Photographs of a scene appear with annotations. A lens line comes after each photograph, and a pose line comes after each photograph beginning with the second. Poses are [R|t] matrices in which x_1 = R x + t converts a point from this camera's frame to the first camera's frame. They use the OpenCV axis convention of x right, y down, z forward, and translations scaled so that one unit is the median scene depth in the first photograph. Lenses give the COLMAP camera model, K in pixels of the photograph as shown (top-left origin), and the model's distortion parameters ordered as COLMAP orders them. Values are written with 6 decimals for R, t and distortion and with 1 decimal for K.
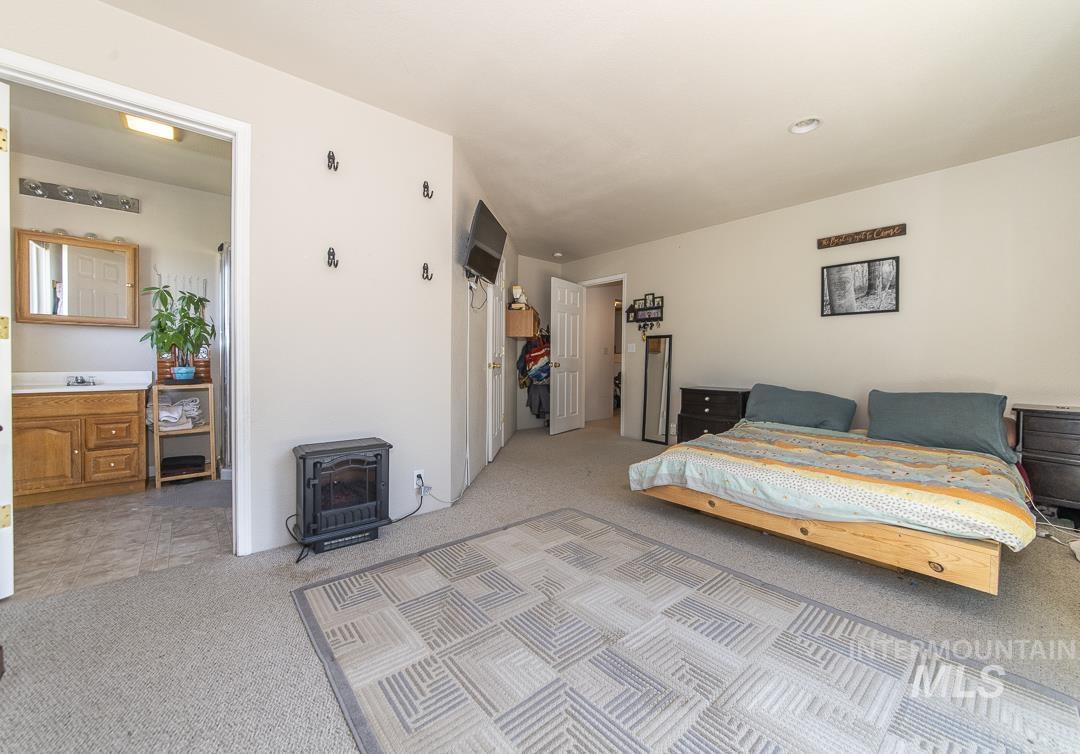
lens RADIAL K [[419.0, 0, 538.2], [0, 419.0, 370.1], [0, 0, 1]] dist [-0.001133, -0.005027]
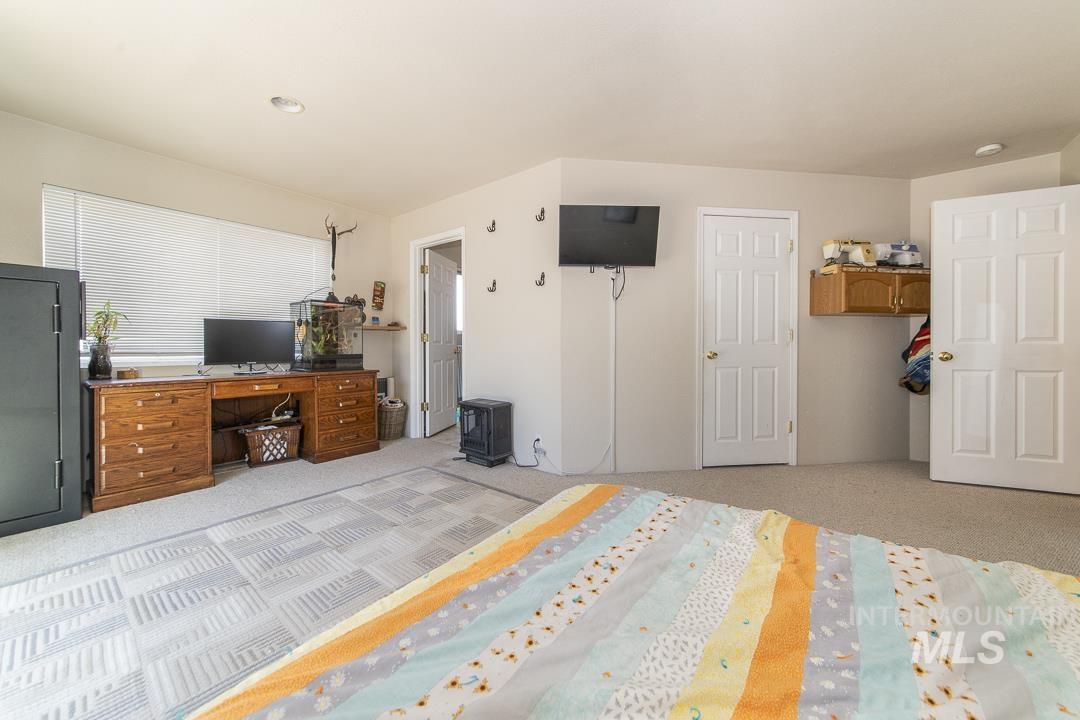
lens RADIAL K [[386.9, 0, 541.8], [0, 386.9, 351.7], [0, 0, 1]] dist [-0.001034, -0.000190]
pose [[0.212446, 0.009874, -0.977123, 1.320550], [-0.019347, 0.999795, 0.005896, -0.036182], [0.976981, 0.017652, 0.212593, 1.143794]]
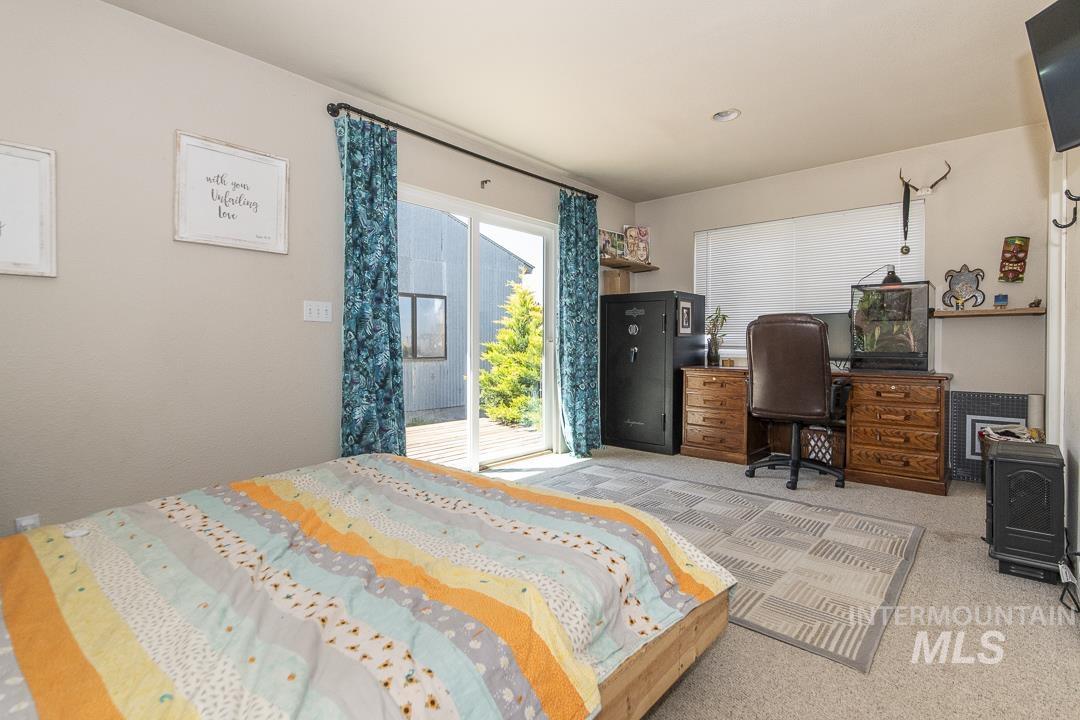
lens RADIAL K [[518.0, 0, 564.7], [0, 518.0, 344.7], [0, 0, 1]] dist [-0.001903, -0.000241]
pose [[-0.981939, -0.006518, -0.189087, 0.787787], [-0.011029, 0.999679, 0.022811, -0.050833], [0.188878, 0.024484, -0.981695, 2.337463]]
